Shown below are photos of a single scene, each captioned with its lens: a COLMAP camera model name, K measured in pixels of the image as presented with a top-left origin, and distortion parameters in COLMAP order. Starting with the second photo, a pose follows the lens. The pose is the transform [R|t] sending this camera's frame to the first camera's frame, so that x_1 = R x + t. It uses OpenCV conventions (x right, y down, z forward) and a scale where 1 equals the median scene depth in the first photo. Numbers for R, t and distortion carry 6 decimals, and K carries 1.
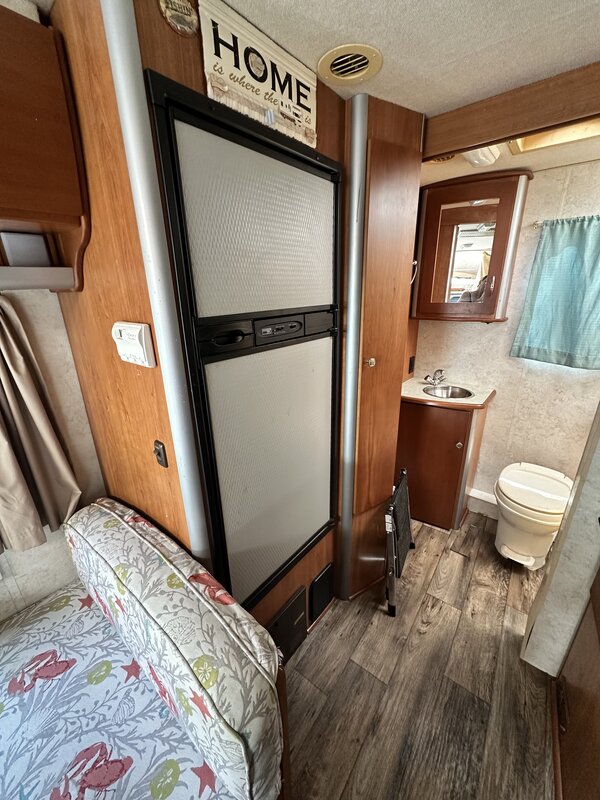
lens RADIAL K [[317.3, 0, 300.4], [0, 317.3, 399.8], [0, 0, 1]] dist [-0.005071, 0.000170]
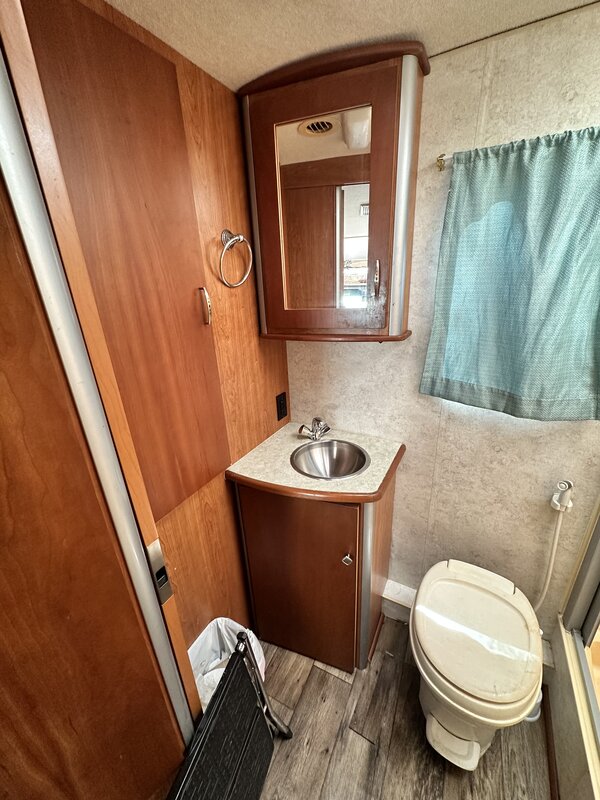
lens RADIAL K [[317.3, 0, 300.1], [0, 317.3, 399.5], [0, 0, 1]] dist [-0.005071, 0.000170]
pose [[0.984121, -0.086505, 0.154995, 0.373370], [0.083143, 0.996143, 0.028056, -0.177745], [-0.156824, -0.014724, 0.987517, 0.477808]]
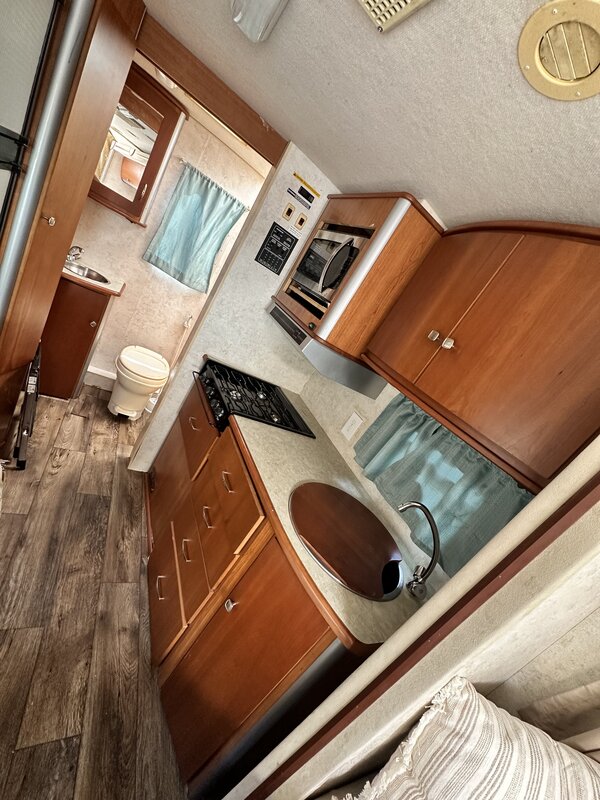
lens RADIAL K [[317.3, 0, 298.7], [0, 317.3, 399.4], [0, 0, 1]] dist [-0.005071, 0.000170]
pose [[0.385316, -0.051076, 0.921370, -0.282874], [-0.242282, 0.957838, 0.154420, 0.051779], [-0.890411, -0.282732, 0.356696, -0.135746]]
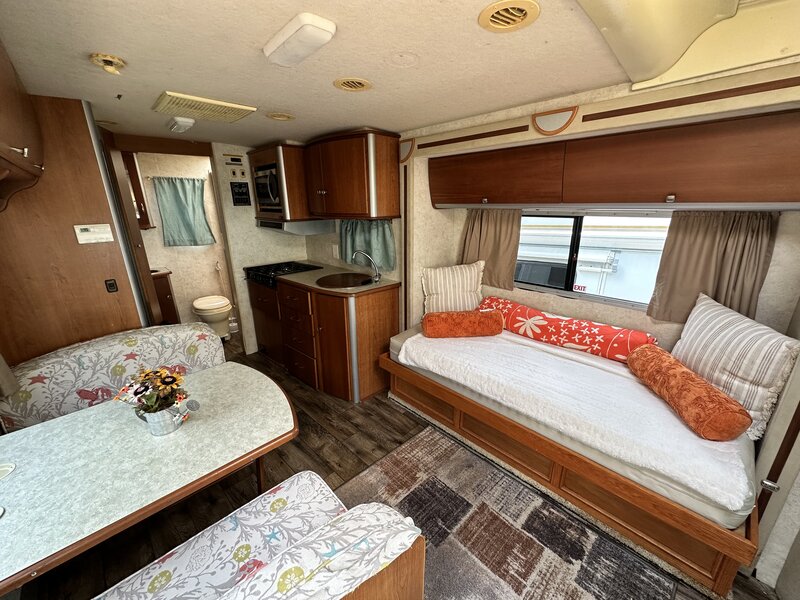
lens RADIAL K [[317.3, 0, 399.8], [0, 317.3, 302.6], [0, 0, 1]] dist [-0.005071, 0.000170]
pose [[0.113853, -0.279884, 0.953259, -1.115882], [0.337784, 0.913243, 0.227792, 0.220867], [-0.934312, 0.296060, 0.198516, -0.583541]]
